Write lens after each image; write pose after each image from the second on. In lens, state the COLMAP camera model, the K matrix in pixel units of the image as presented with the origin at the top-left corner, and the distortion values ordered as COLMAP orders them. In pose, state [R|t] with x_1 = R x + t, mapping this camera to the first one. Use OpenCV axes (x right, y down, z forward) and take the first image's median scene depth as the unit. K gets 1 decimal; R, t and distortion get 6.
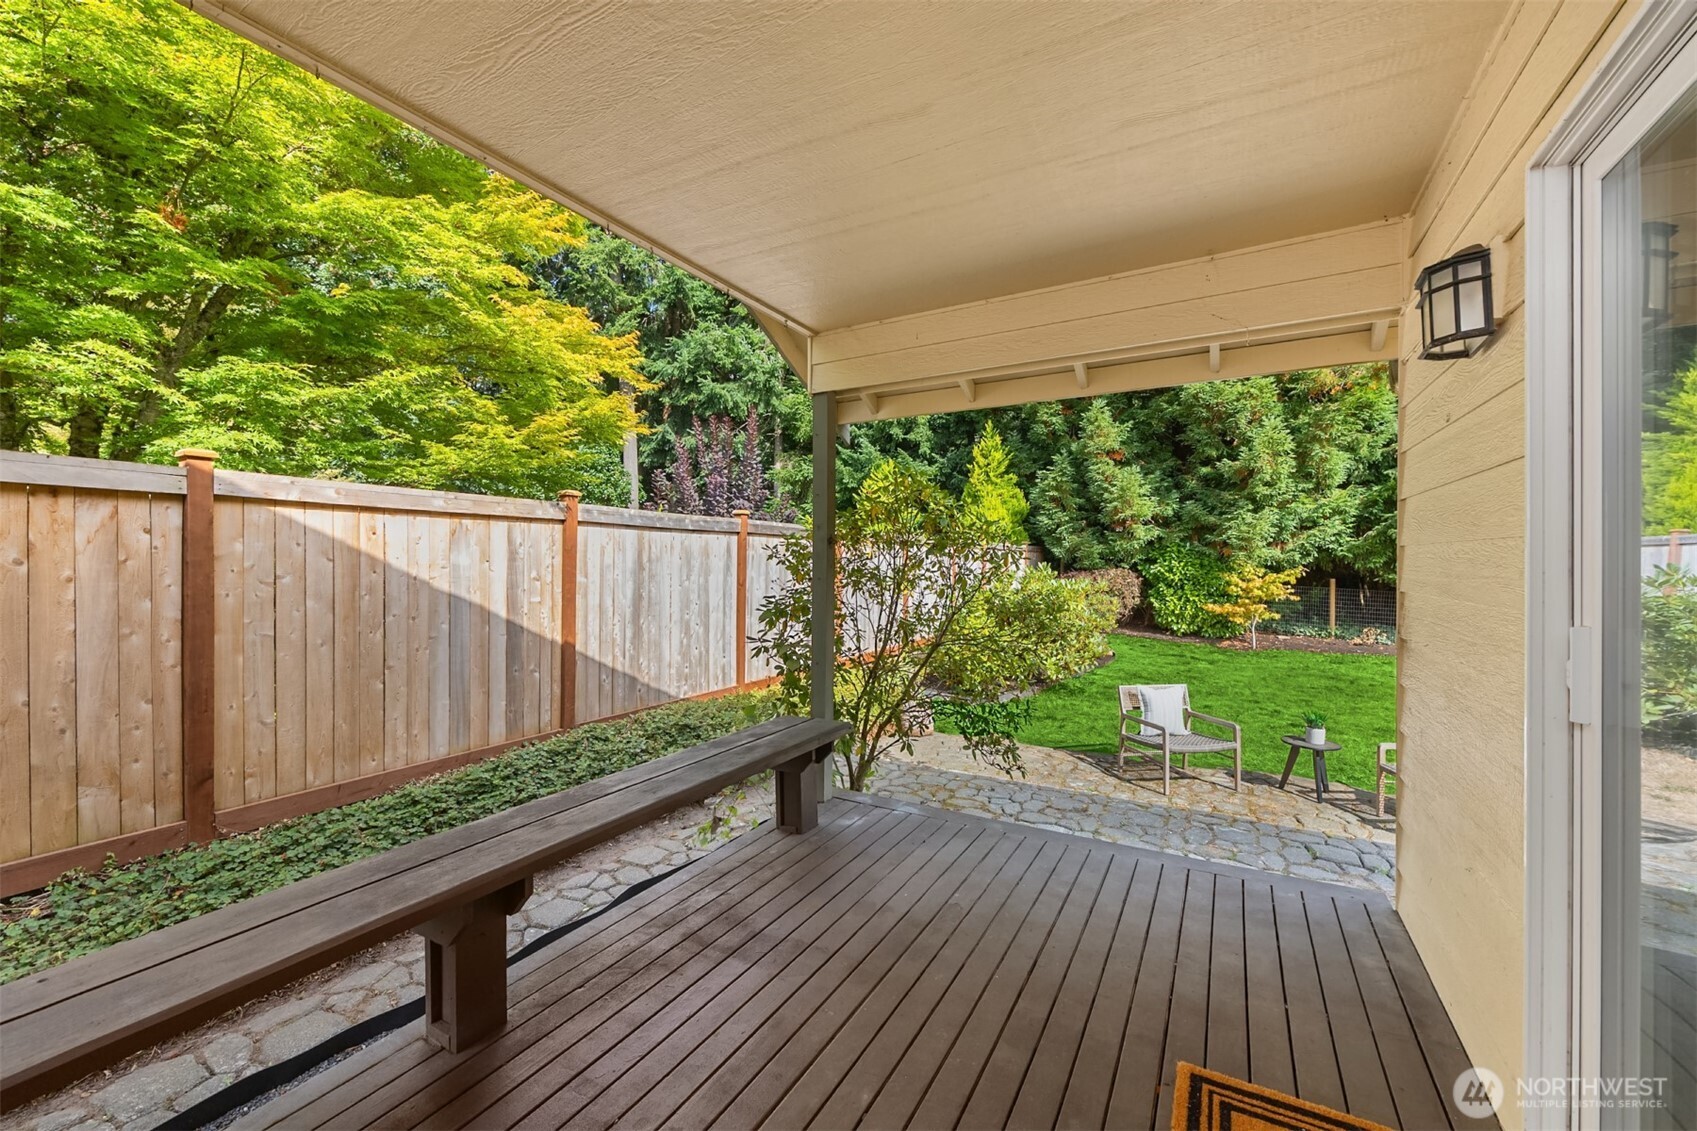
lens RADIAL K [[682.0, 0, 850.4], [0, 682.0, 568.0], [0, 0, 1]] dist [-0.002016, -0.000100]
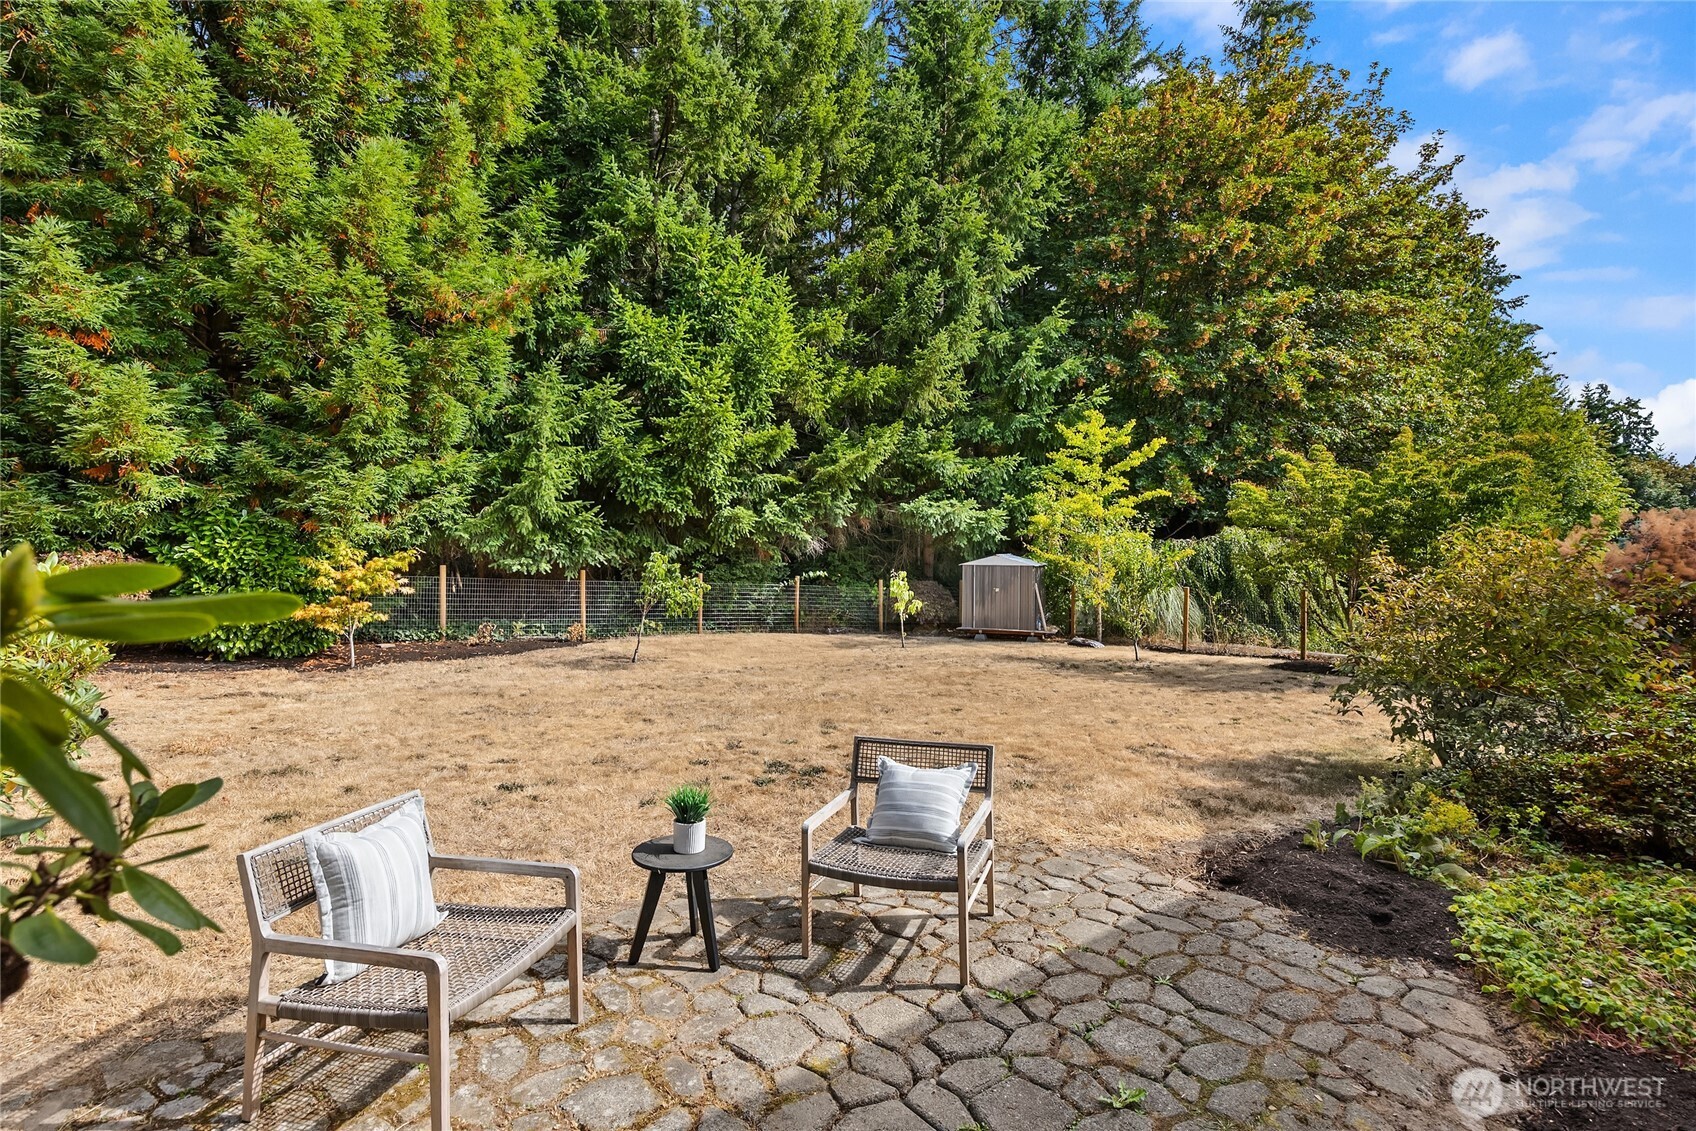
lens RADIAL K [[797.8, 0, 851.2], [0, 797.8, 567.3], [0, 0, 1]] dist [-0.000222, 0.000357]
pose [[0.408348, -0.015720, 0.912691, 0.058729], [0.008664, 0.999873, 0.013345, 0.011023], [-0.912785, 0.002458, 0.408432, 0.204376]]
